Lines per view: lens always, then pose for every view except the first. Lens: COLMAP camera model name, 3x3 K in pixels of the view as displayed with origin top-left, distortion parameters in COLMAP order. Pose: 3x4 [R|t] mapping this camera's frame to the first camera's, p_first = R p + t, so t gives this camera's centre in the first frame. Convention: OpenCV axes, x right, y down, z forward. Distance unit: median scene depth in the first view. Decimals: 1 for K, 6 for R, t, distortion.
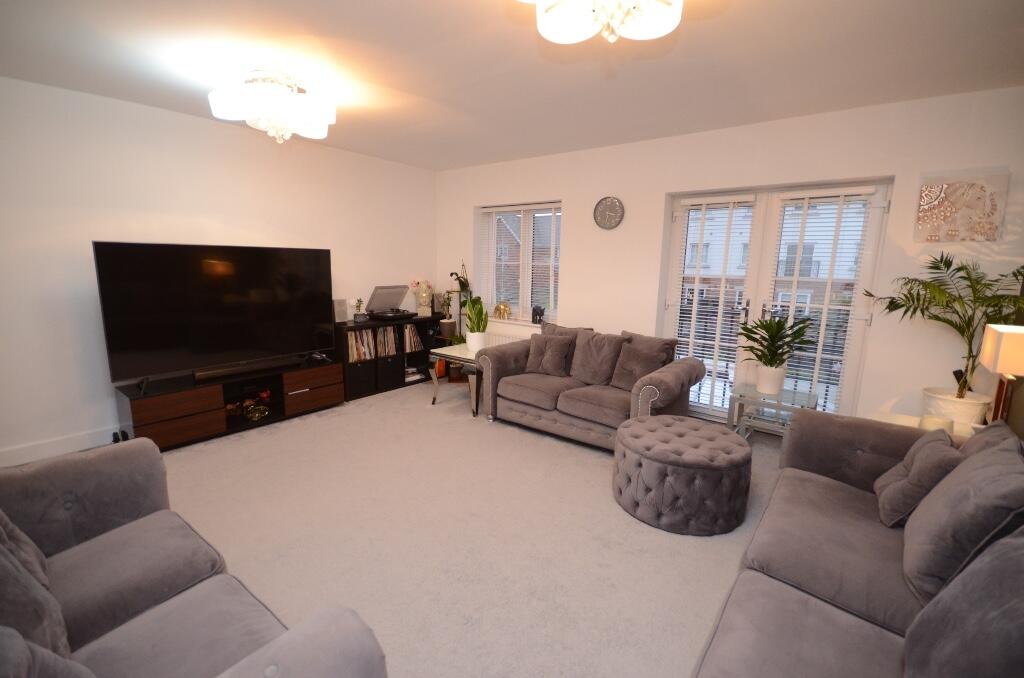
lens RADIAL K [[451.7, 0, 512.0], [0, 451.7, 339.0], [0, 0, 1]] dist [0.000447, 0.000034]
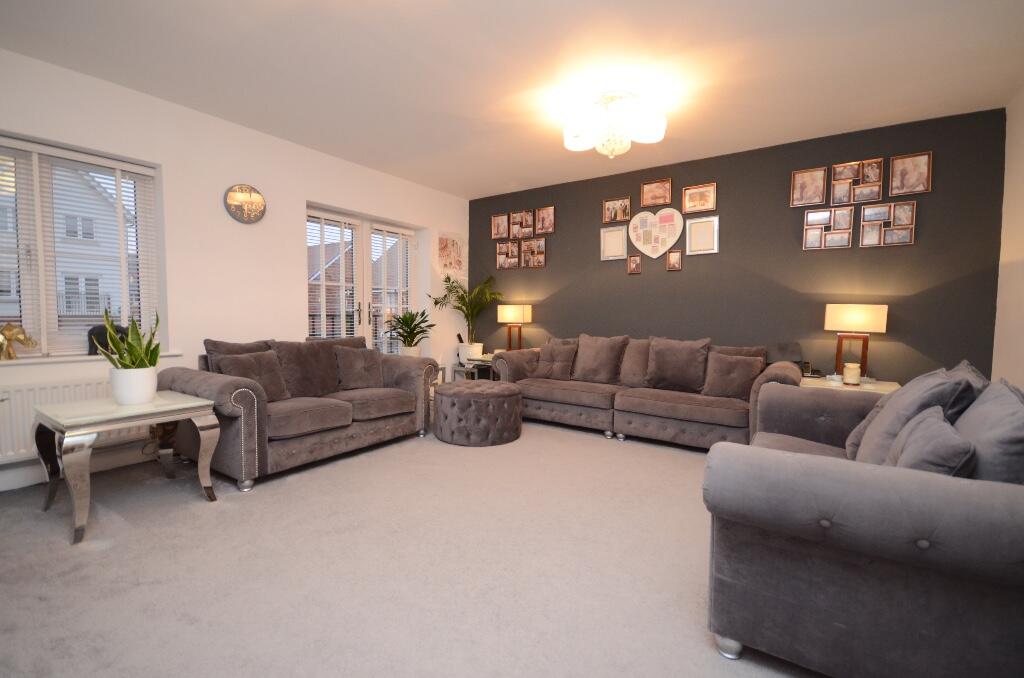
lens RADIAL K [[446.8, 0, 512.0], [0, 446.8, 339.0], [0, 0, 1]] dist [-0.014551, 0.000009]
pose [[-0.065756, -0.059254, 0.996075, -0.703828], [0.177076, 0.981698, 0.070088, -0.004212], [-0.981998, 0.180990, -0.054060, 0.655428]]
